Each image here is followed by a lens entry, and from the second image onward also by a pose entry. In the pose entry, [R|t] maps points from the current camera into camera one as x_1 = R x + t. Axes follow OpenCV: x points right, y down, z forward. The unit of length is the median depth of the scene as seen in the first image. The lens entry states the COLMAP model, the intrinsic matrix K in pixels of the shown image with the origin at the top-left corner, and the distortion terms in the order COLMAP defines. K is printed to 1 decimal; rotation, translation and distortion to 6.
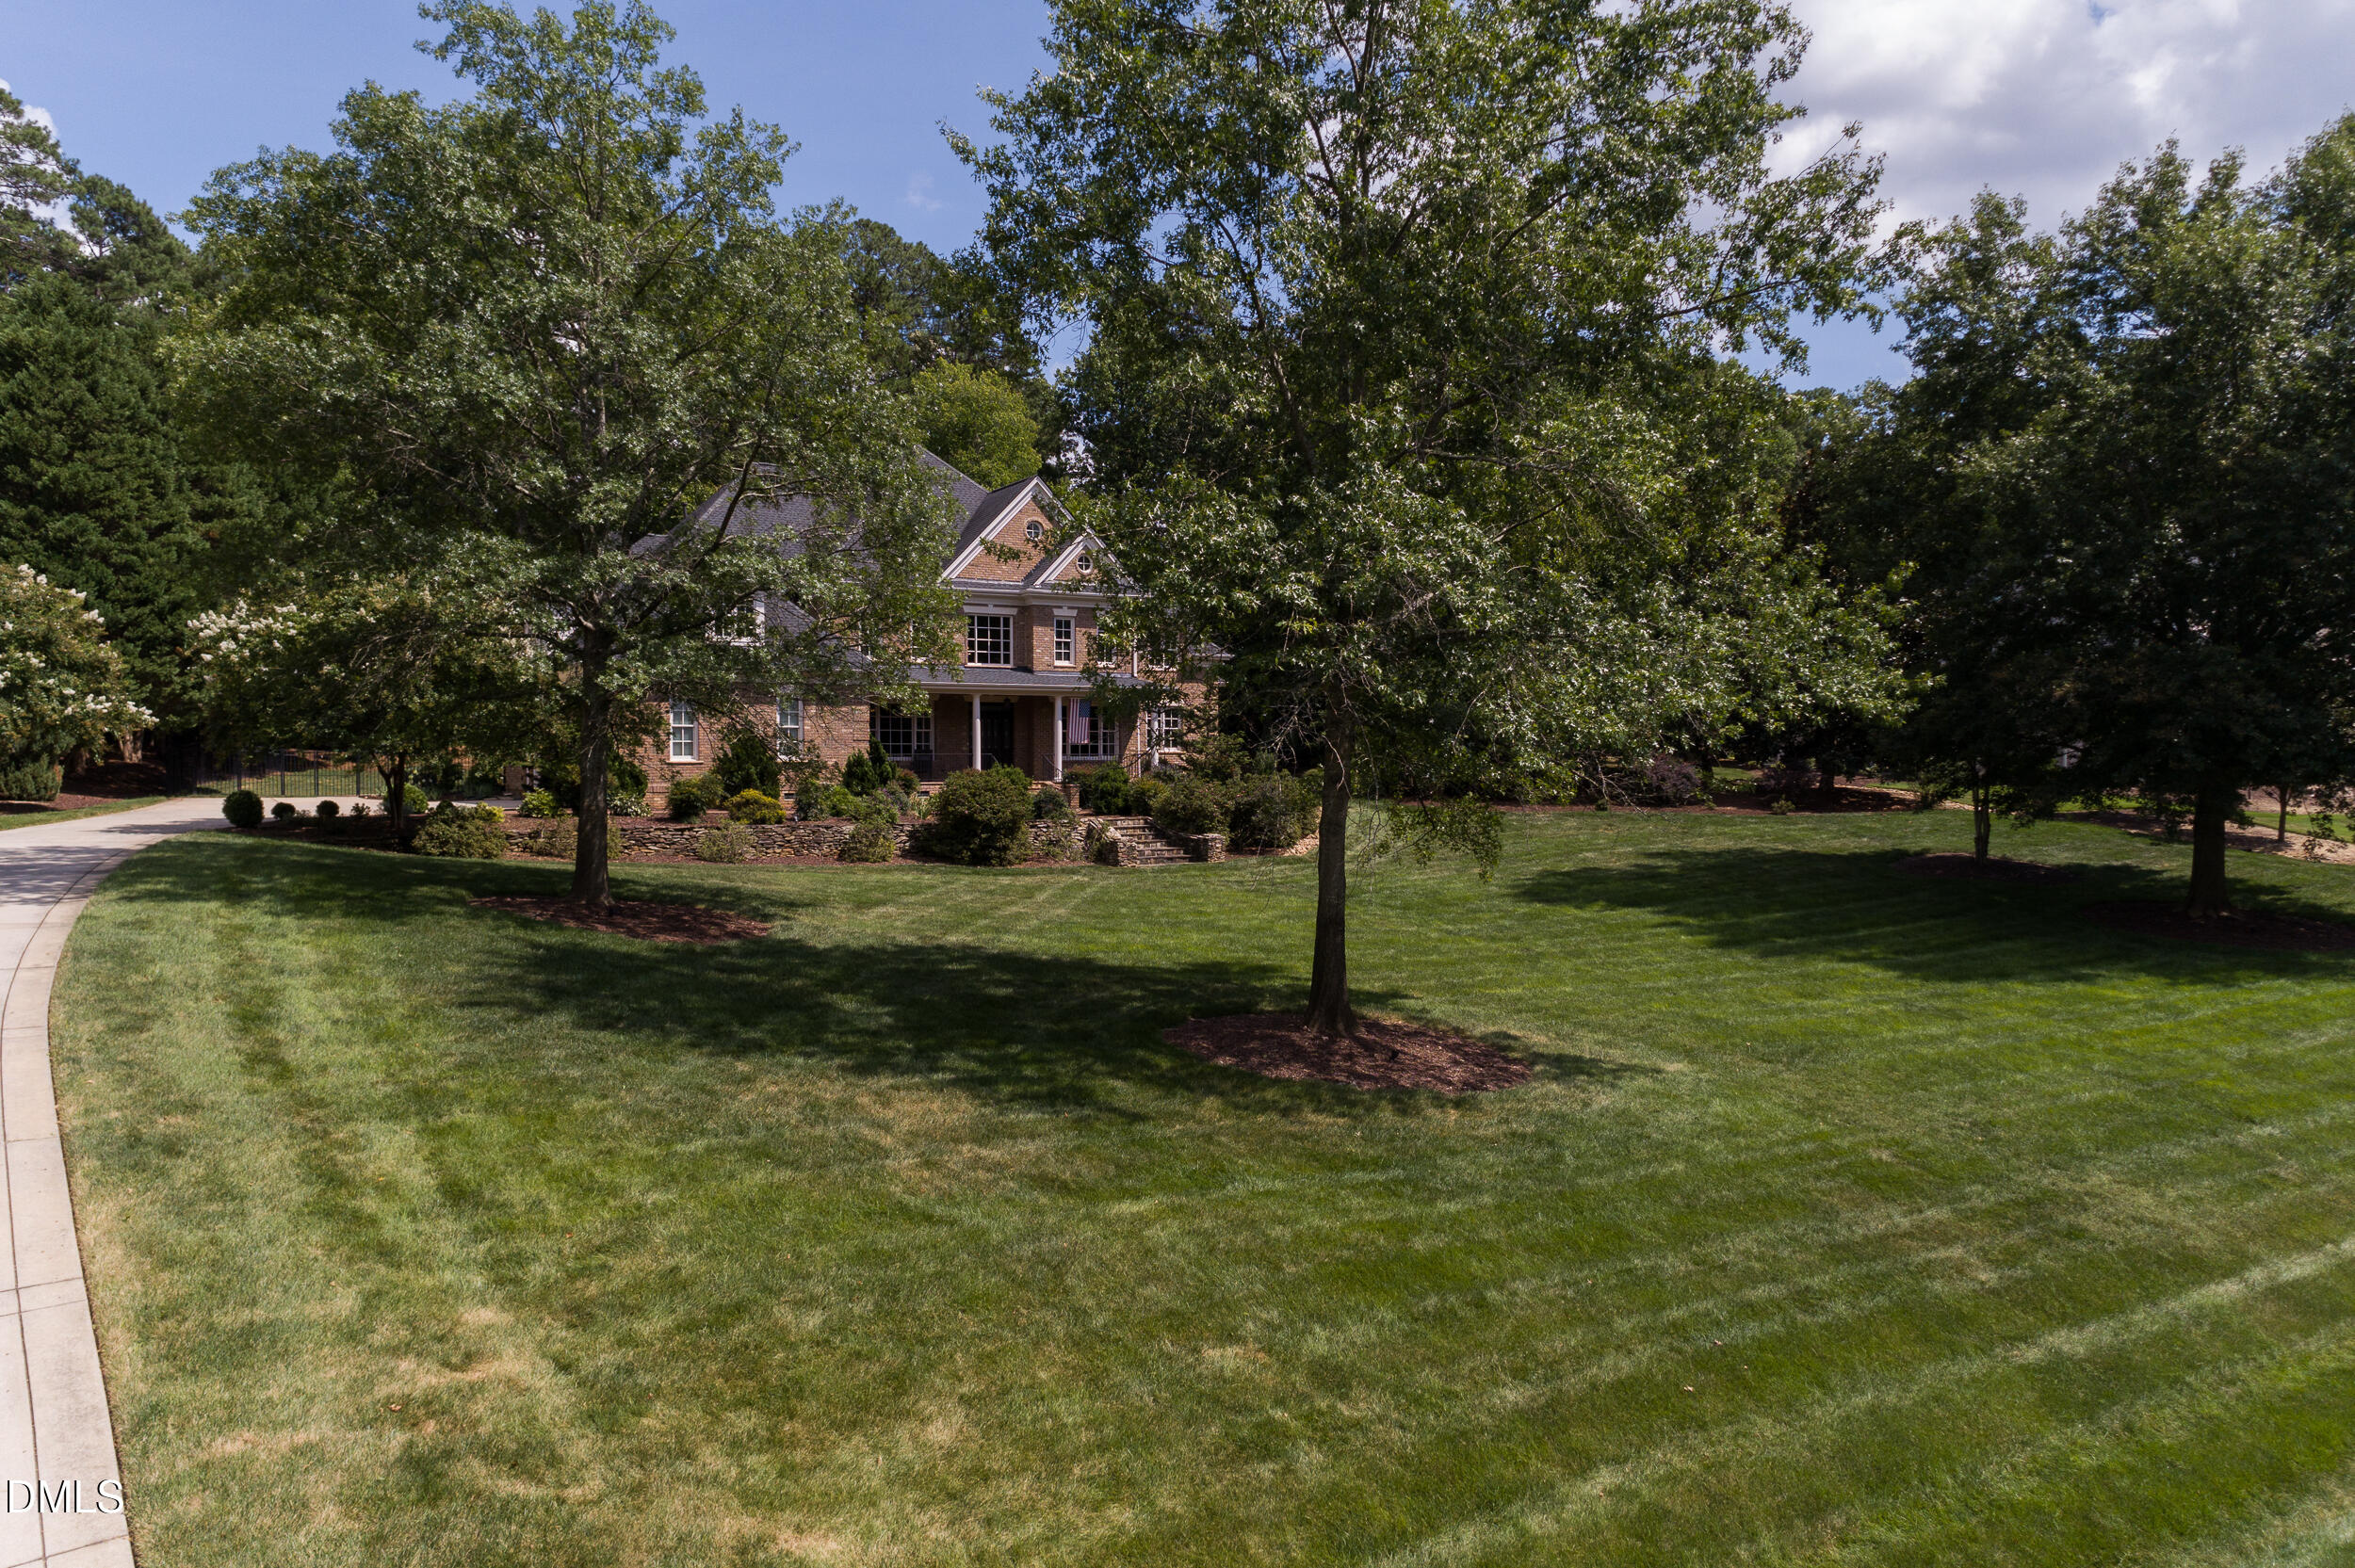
lens RADIAL K [[1606.9, 0, 1178.5], [0, 1606.9, 791.3], [0, 0, 1]] dist [0.025706, 0.005048]
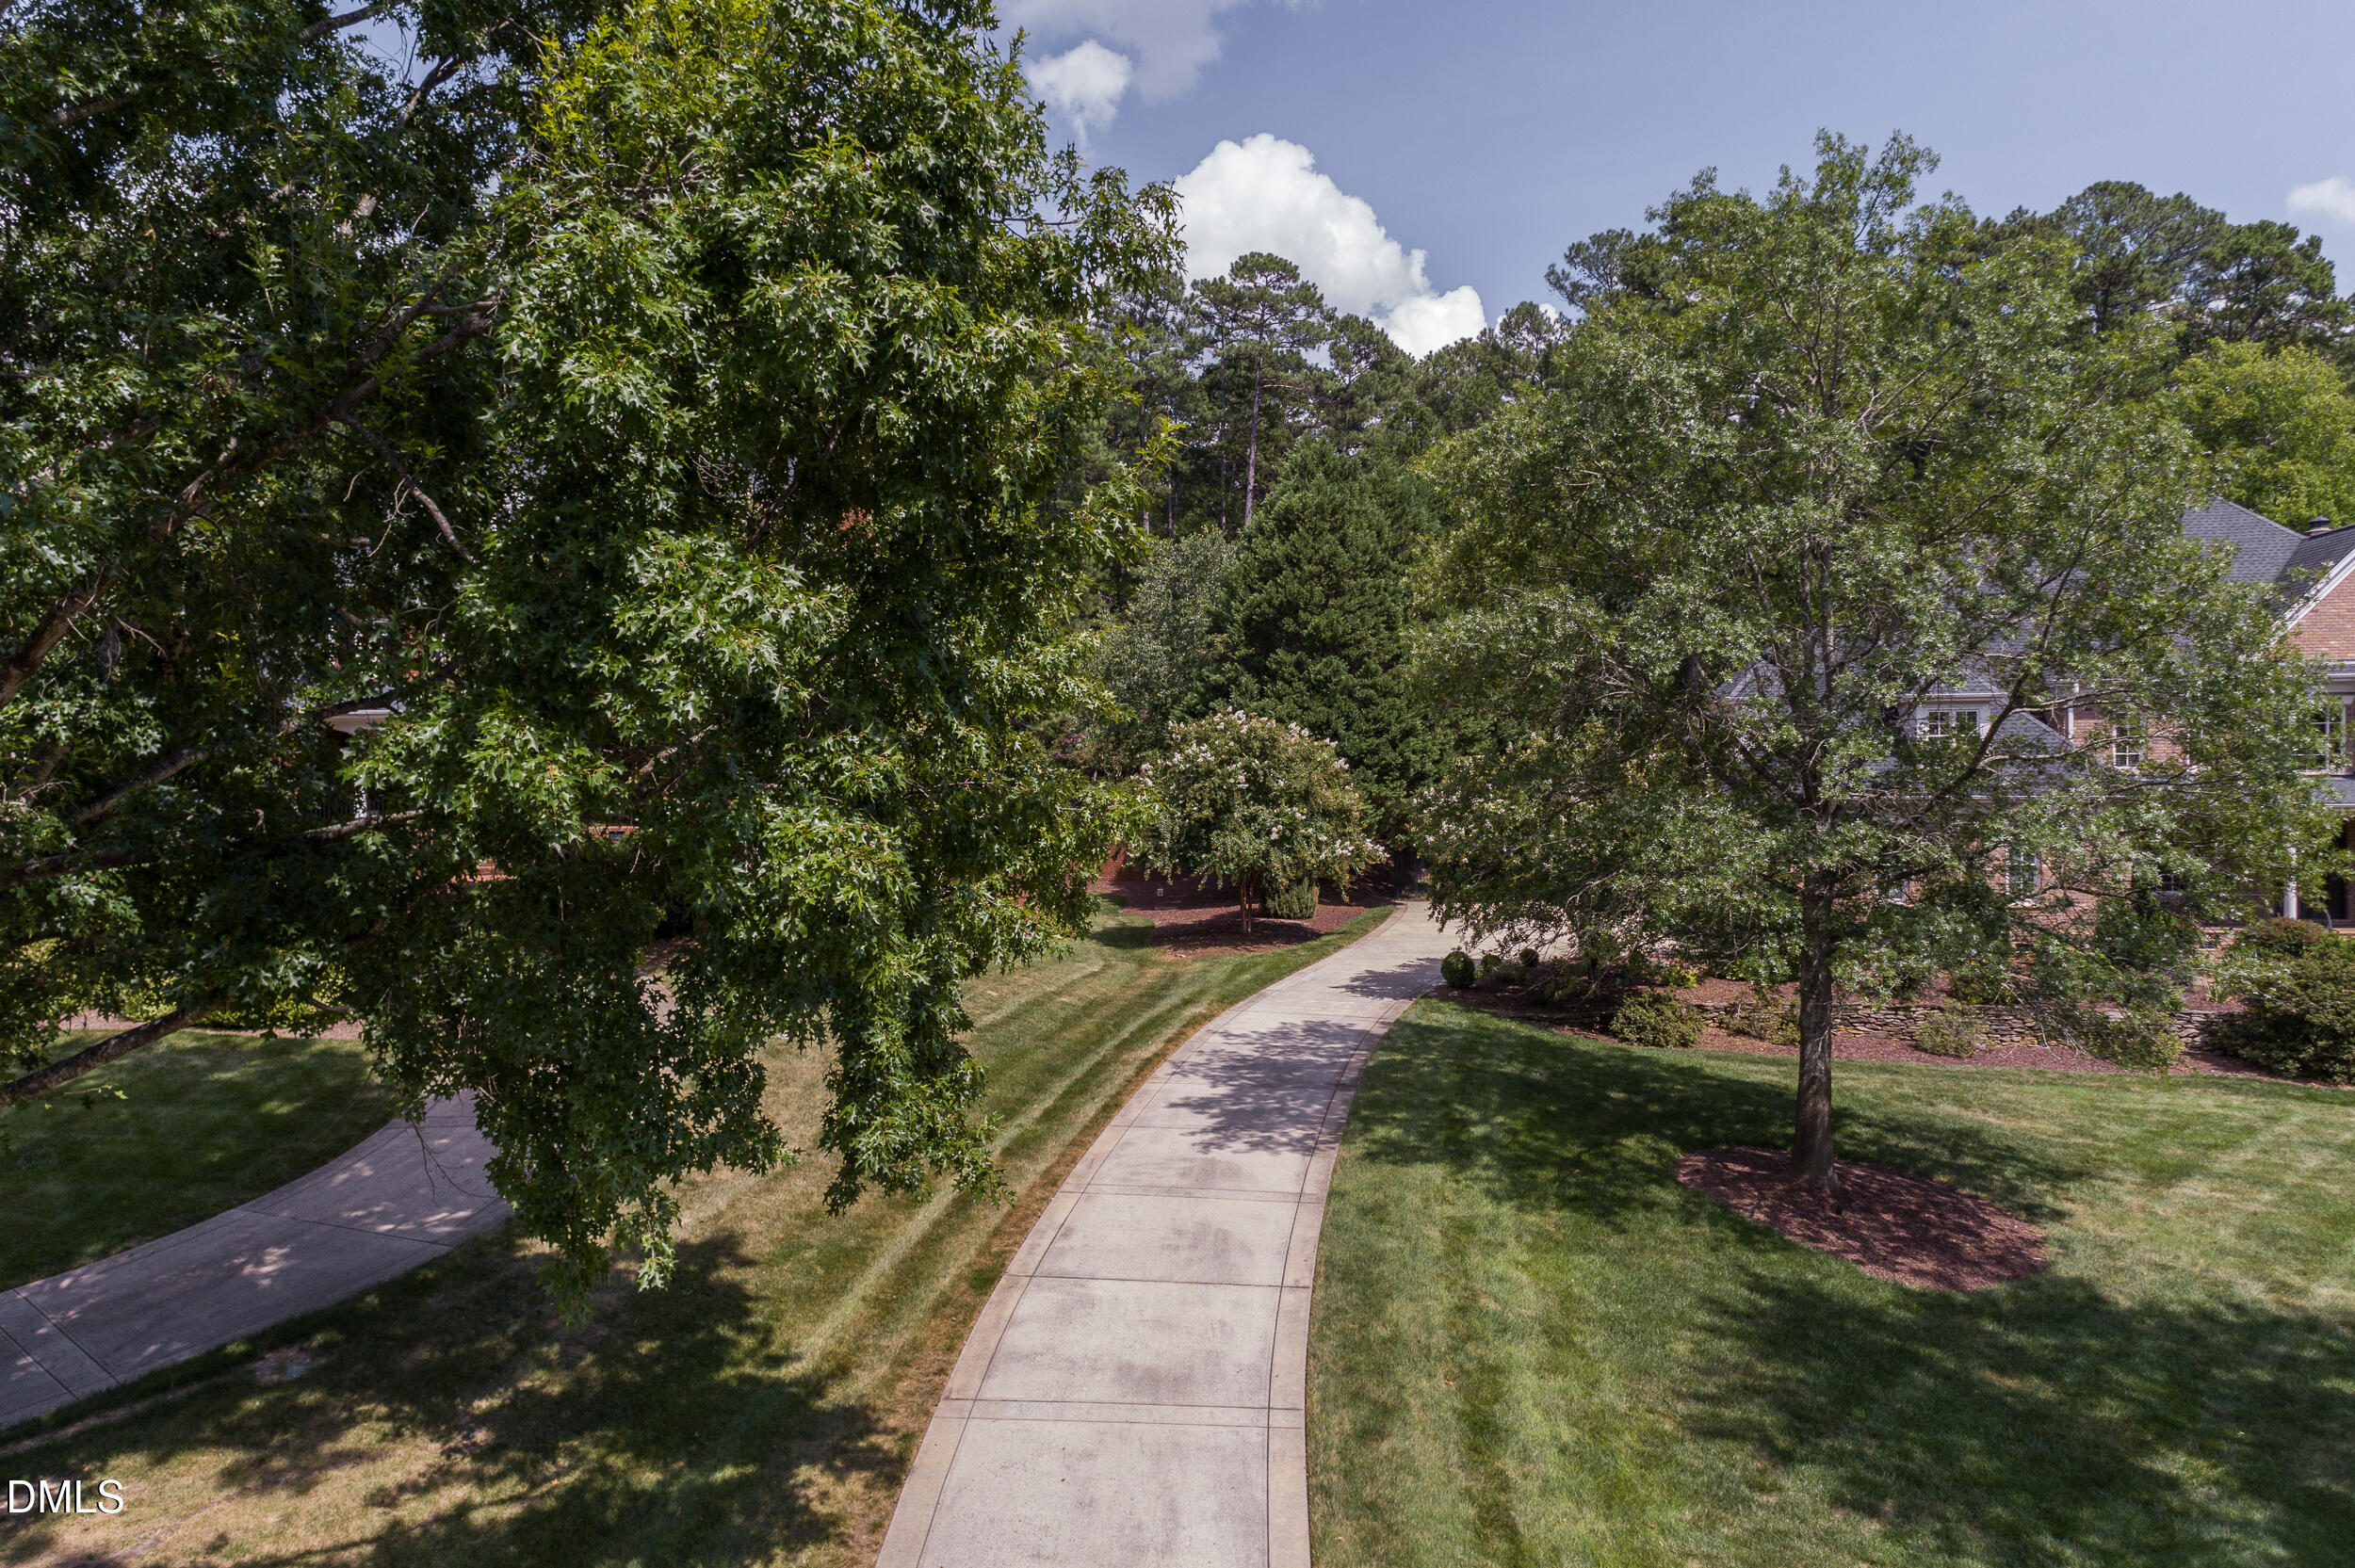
lens RADIAL K [[1606.9, 0, 1178.9], [0, 1606.9, 792.6], [0, 0, 1]] dist [0.025706, 0.005048]
pose [[0.772529, 0.011319, -0.634879, -0.054263], [-0.003445, 0.999901, 0.013636, -0.103636], [0.634970, -0.008347, 0.772491, 0.079531]]
